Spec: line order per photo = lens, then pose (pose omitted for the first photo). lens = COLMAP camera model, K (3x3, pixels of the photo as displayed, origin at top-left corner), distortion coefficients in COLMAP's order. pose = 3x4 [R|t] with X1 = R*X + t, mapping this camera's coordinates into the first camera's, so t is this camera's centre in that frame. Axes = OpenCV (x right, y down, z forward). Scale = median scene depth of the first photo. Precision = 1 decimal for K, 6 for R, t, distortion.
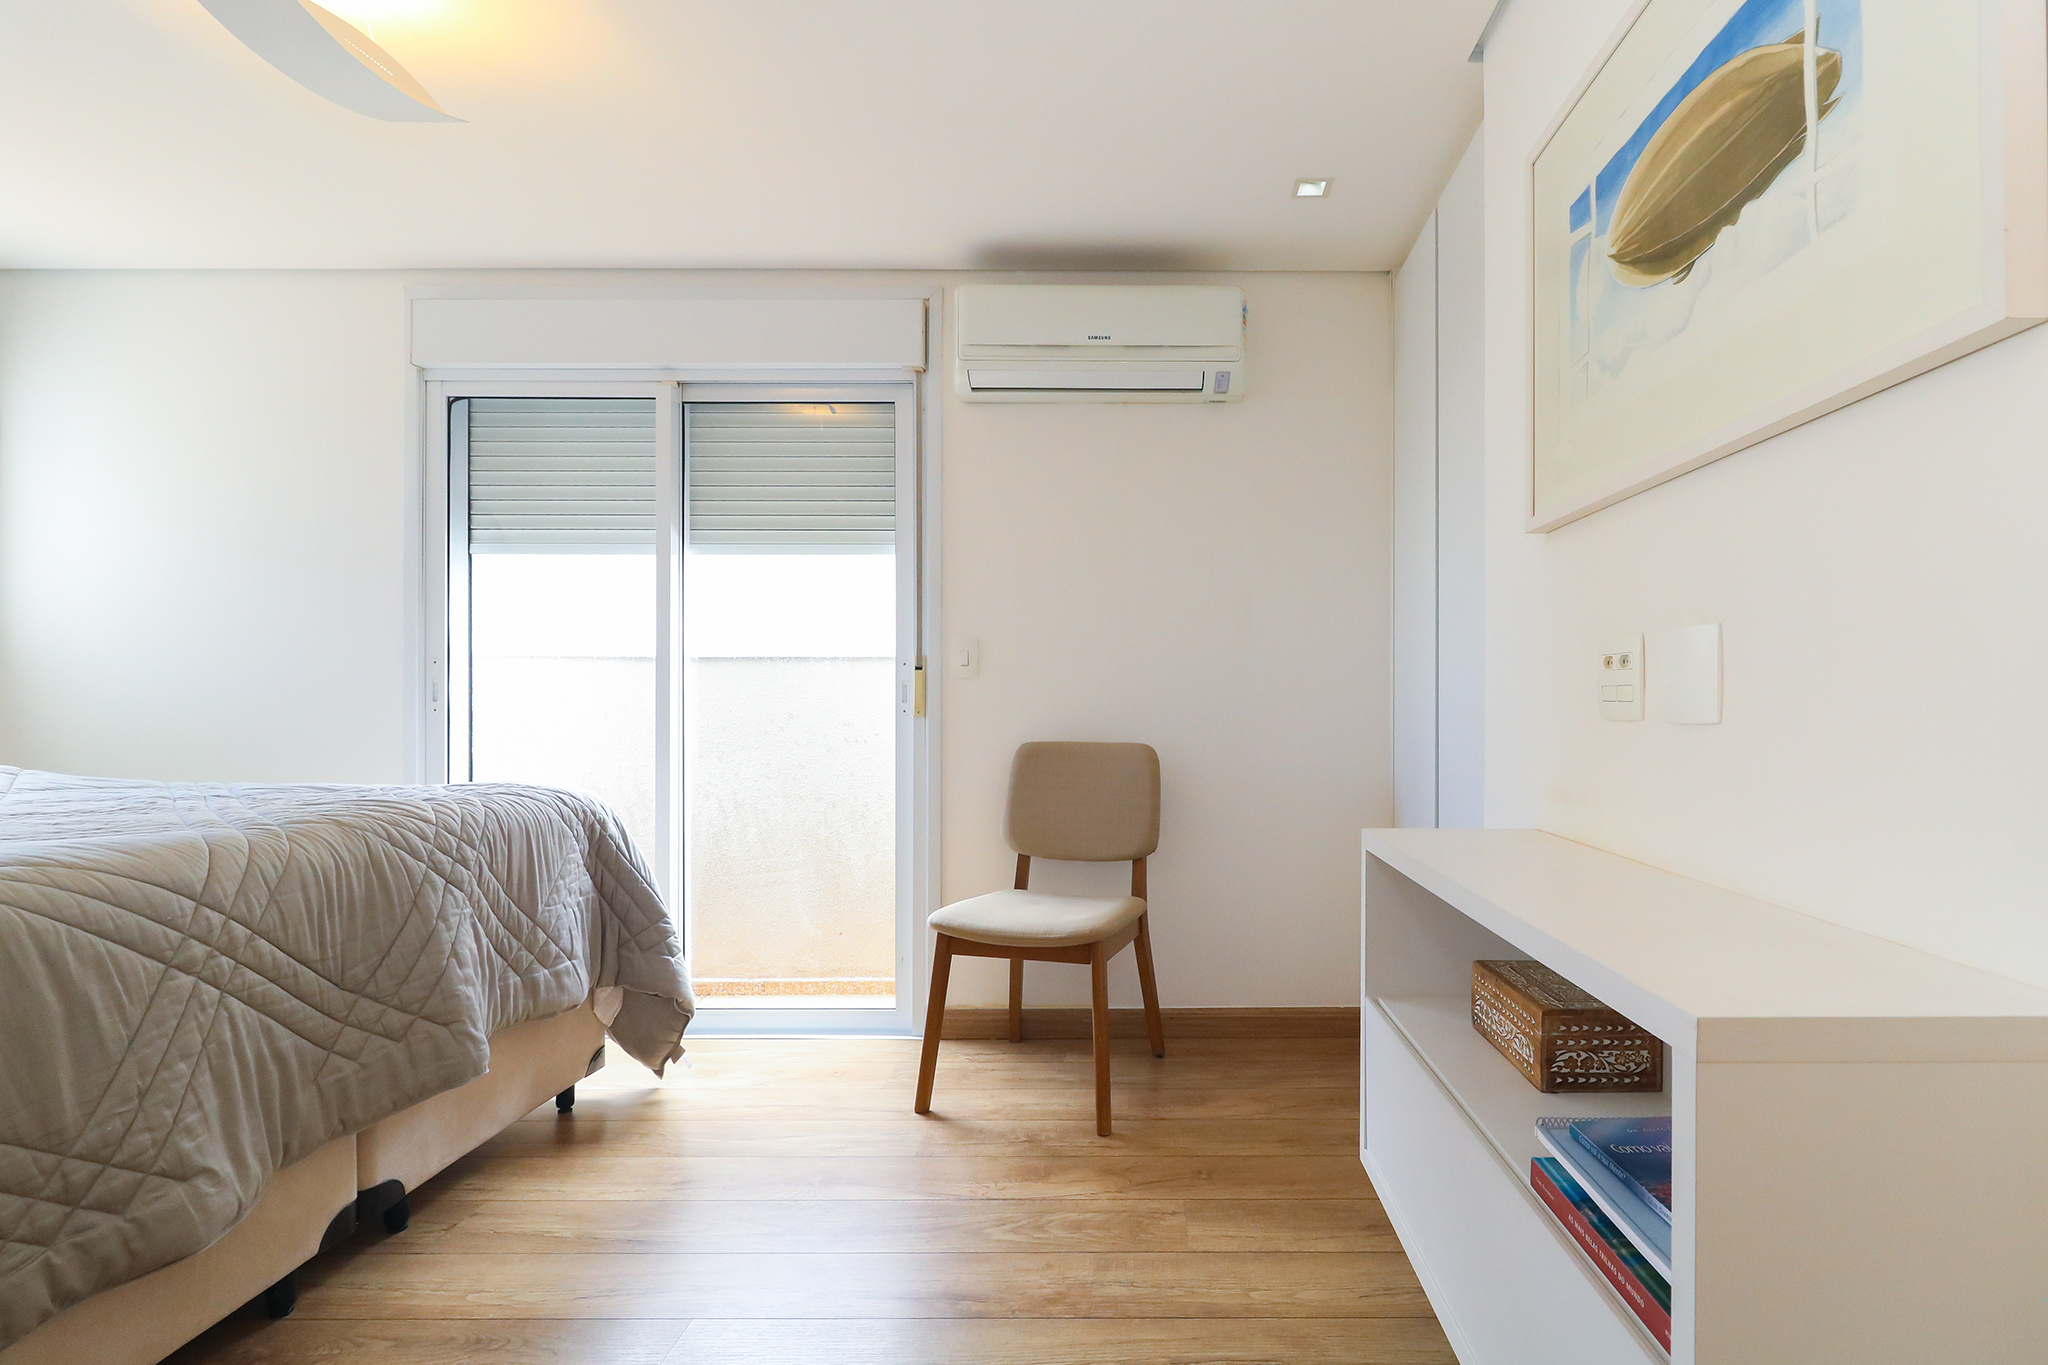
lens RADIAL K [[1013.3, 0, 1159.7], [0, 1013.3, 728.0], [0, 0, 1]] dist [-0.000921, -0.001345]
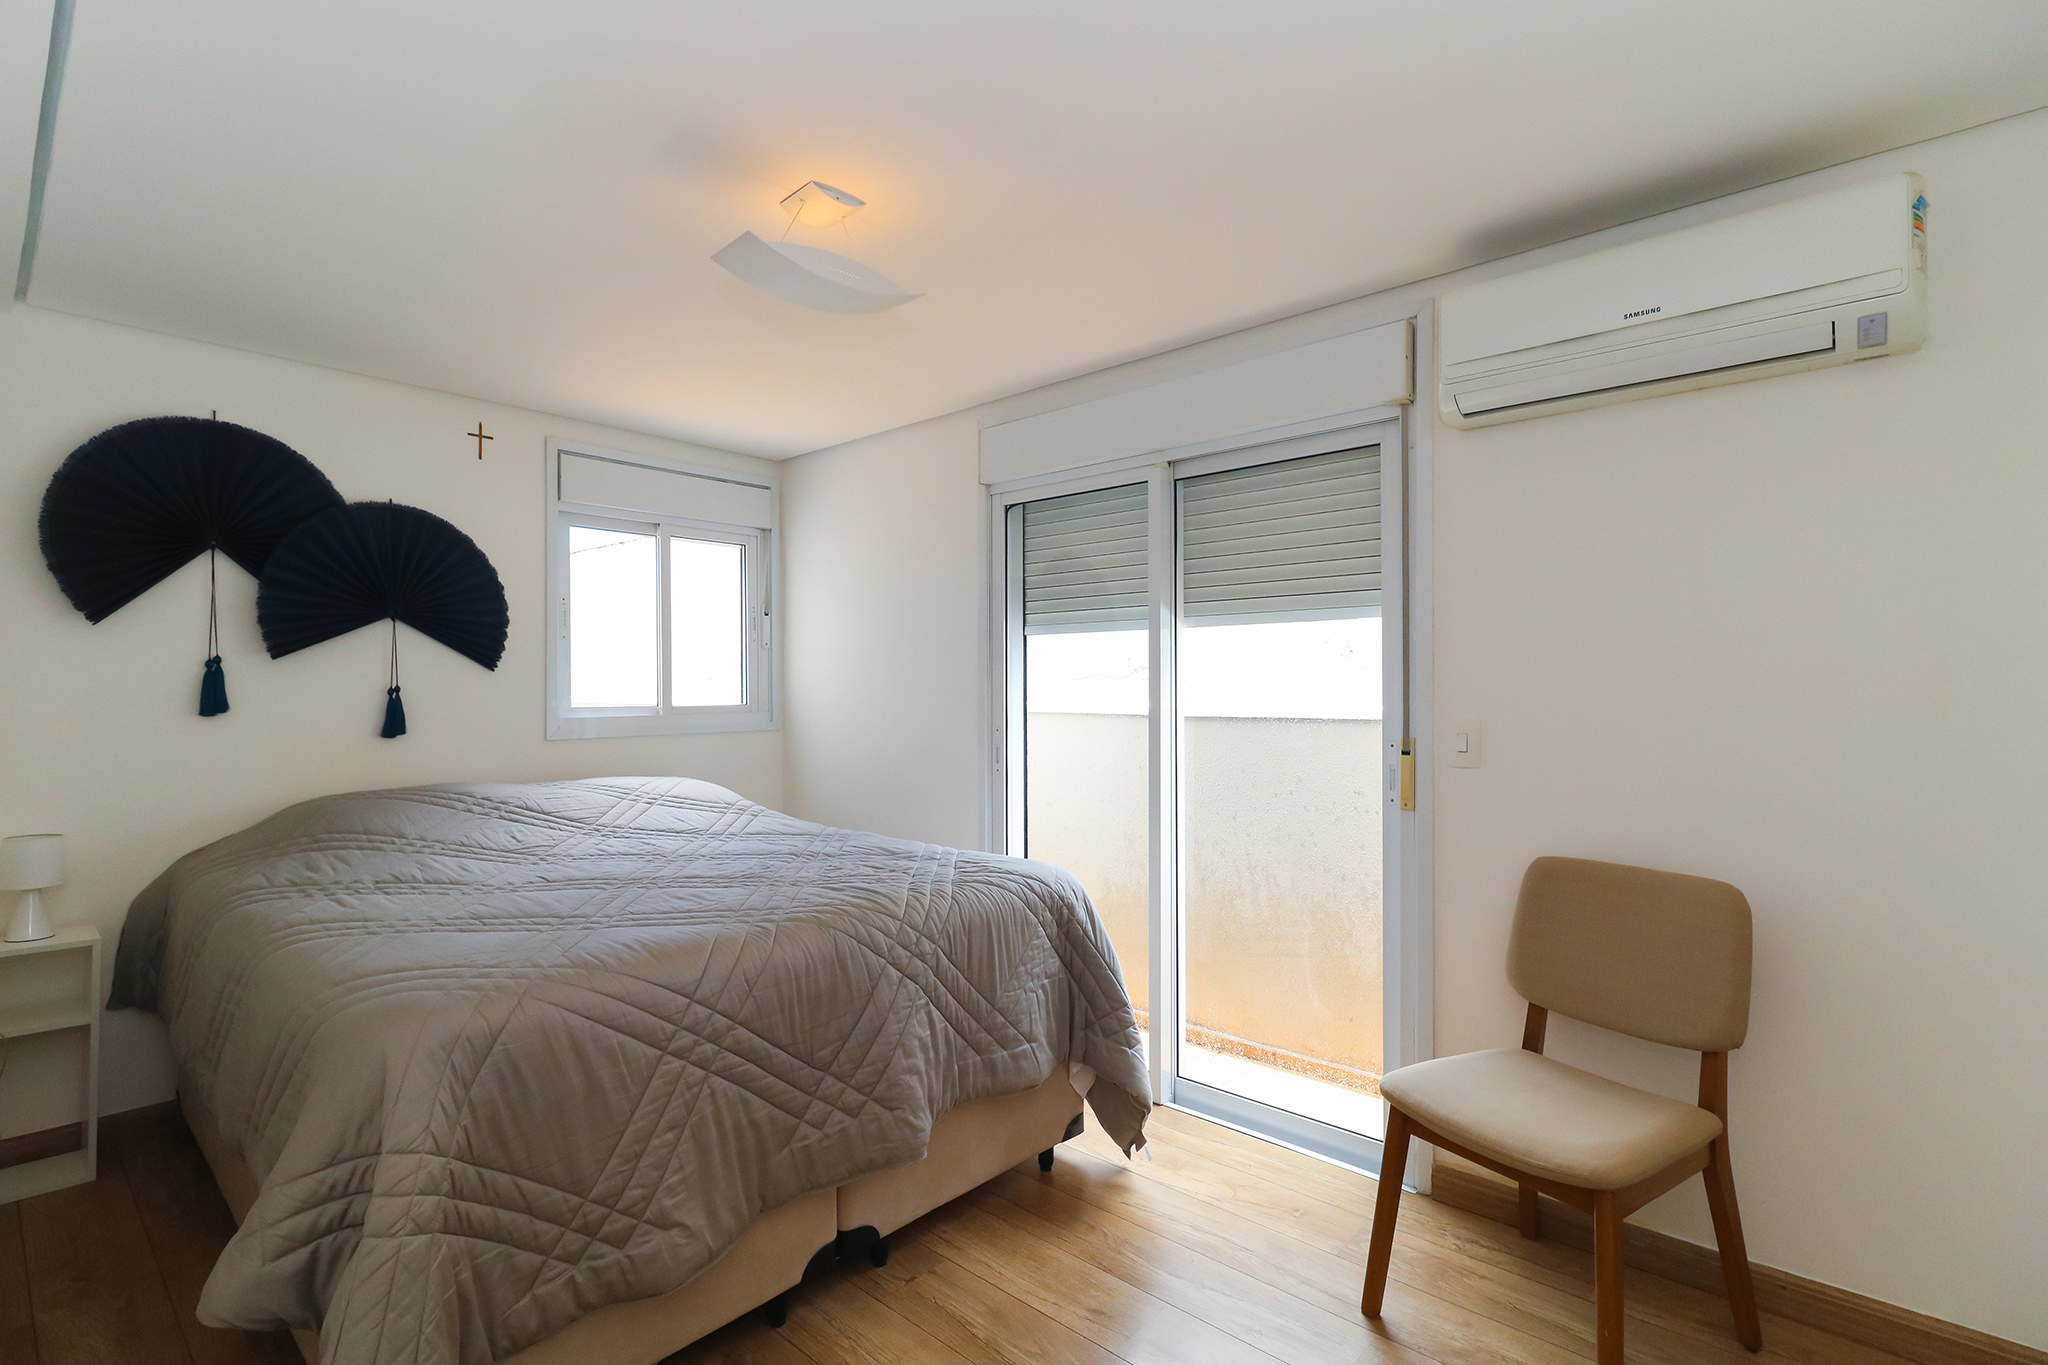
lens RADIAL K [[966.8, 0, 1030.1], [0, 966.8, 693.2], [0, 0, 1]] dist [-0.002917, -0.001634]
pose [[0.733508, 0.002371, -0.679677, 0.119855], [-0.013274, 0.999853, -0.010837, -0.144900], [0.679551, 0.016971, 0.733432, 0.297946]]
